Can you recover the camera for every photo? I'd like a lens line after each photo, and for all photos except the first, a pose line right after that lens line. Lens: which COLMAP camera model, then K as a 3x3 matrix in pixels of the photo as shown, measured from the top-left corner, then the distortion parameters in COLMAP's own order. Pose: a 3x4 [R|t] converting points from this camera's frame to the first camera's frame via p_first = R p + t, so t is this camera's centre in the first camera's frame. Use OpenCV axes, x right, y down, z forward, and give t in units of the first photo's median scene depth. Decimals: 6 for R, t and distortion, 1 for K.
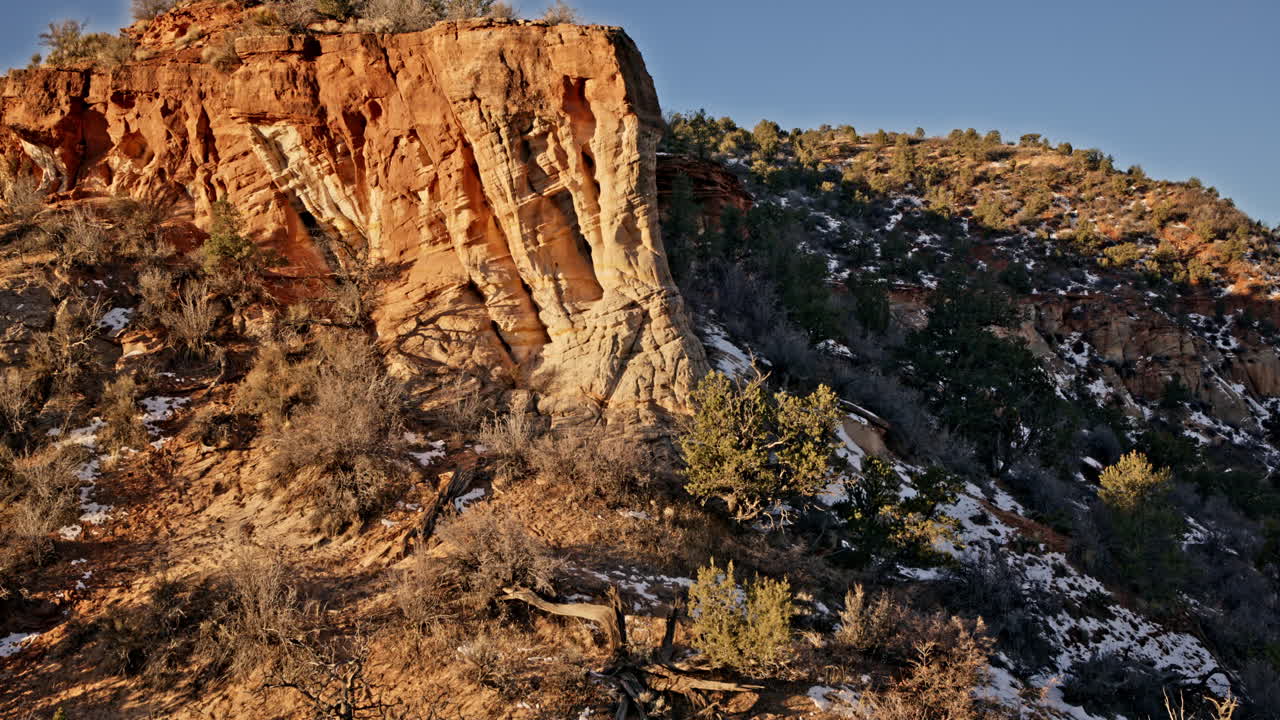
lens RADIAL K [[1381.1, 0, 640.0], [0, 1381.1, 360.0], [0, 0, 1]] dist [-0.041211, -0.032399]
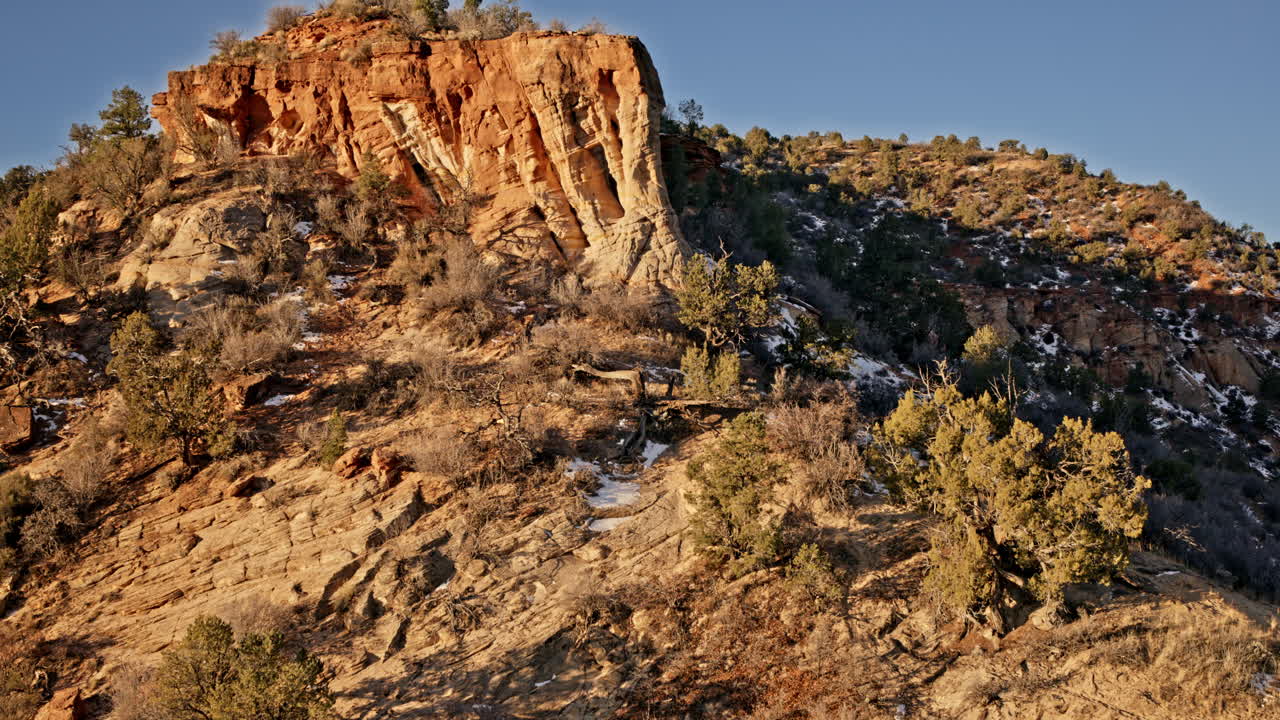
lens RADIAL K [[1381.1, 0, 640.0], [0, 1381.1, 360.0], [0, 0, 1]] dist [-0.041211, -0.032399]
pose [[0.999993, 0.000108, 0.003840, -0.015869], [-0.000078, 0.999970, -0.007750, 0.123854], [-0.003841, 0.007749, 0.999963, -0.503489]]
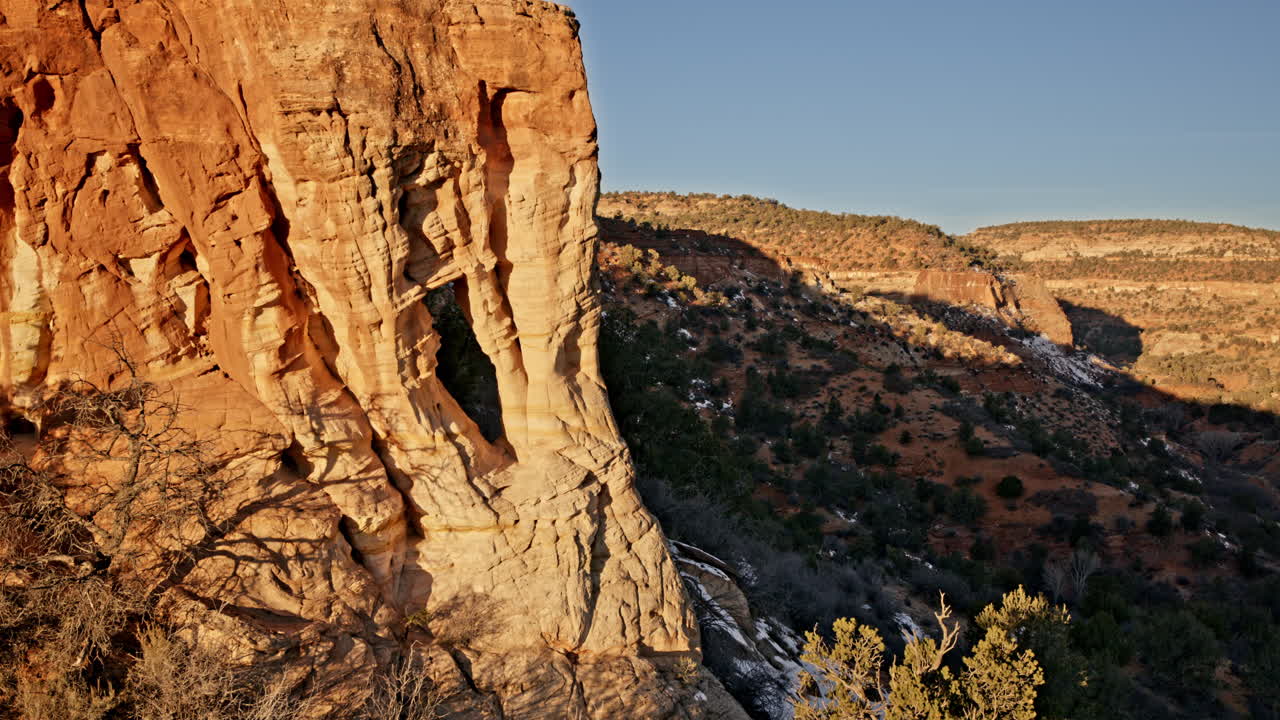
lens RADIAL K [[1381.1, 0, 640.0], [0, 1381.1, 360.0], [0, 0, 1]] dist [-0.041211, -0.032399]
pose [[0.827653, -0.021375, 0.560834, -0.317170], [-0.009145, 0.998628, 0.051557, -0.120401], [-0.561166, -0.047801, 0.826322, 0.484704]]
